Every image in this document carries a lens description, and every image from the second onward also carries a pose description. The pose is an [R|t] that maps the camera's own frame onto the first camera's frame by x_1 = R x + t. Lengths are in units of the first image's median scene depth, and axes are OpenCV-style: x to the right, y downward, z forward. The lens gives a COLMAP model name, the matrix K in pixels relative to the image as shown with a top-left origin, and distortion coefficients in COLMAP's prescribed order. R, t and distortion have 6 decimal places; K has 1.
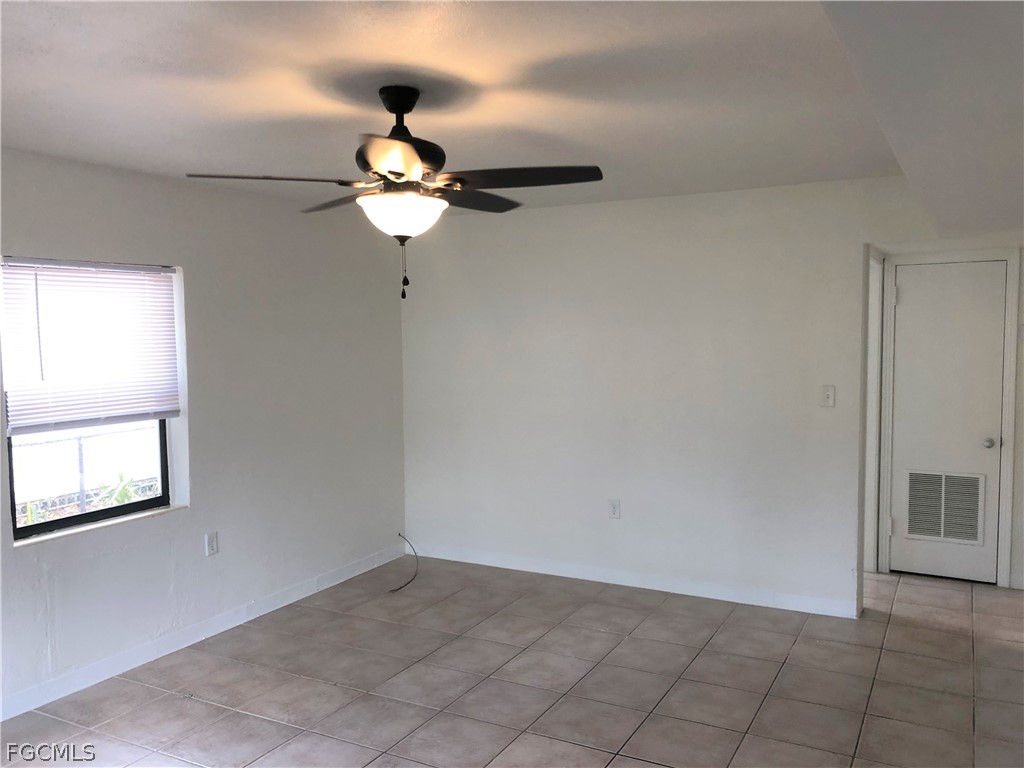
lens RADIAL K [[838.6, 0, 512.0], [0, 838.6, 384.0], [0, 0, 1]] dist [0.018013, 0.005755]
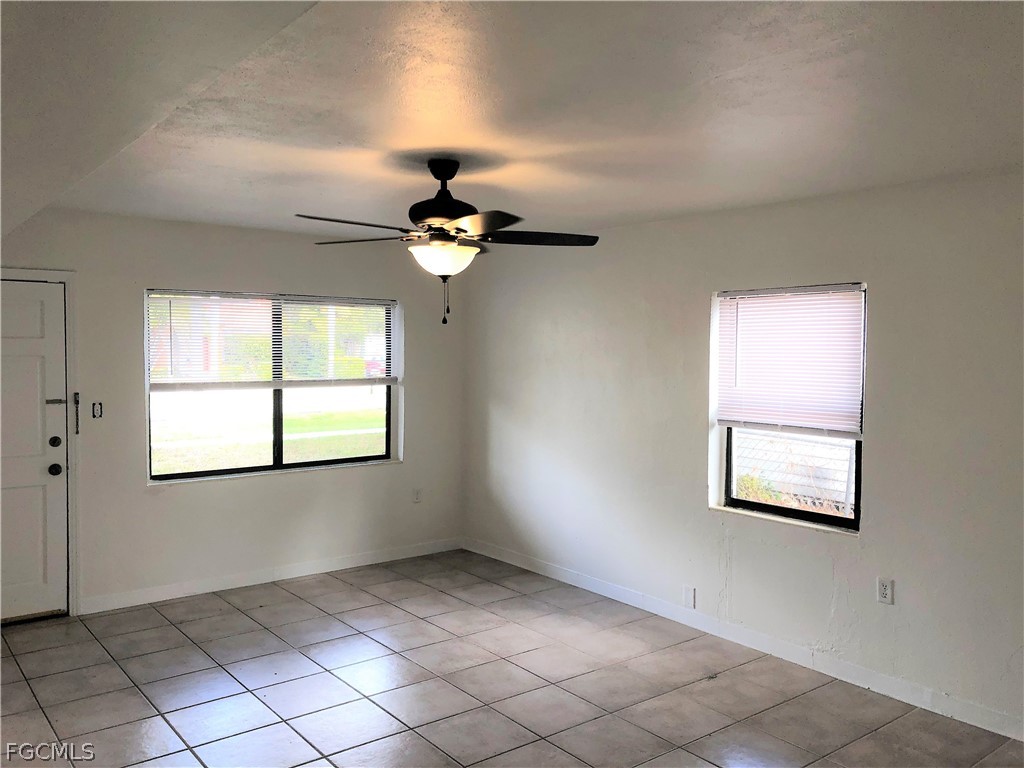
lens RADIAL K [[845.3, 0, 512.3], [0, 845.3, 353.7], [0, 0, 1]] dist [-0.002327, 0.000641]
pose [[-0.396339, 0.018873, -0.917910, 0.748247], [-0.067155, 0.996515, 0.049485, -0.093957], [0.915645, 0.081255, -0.393690, 1.183928]]
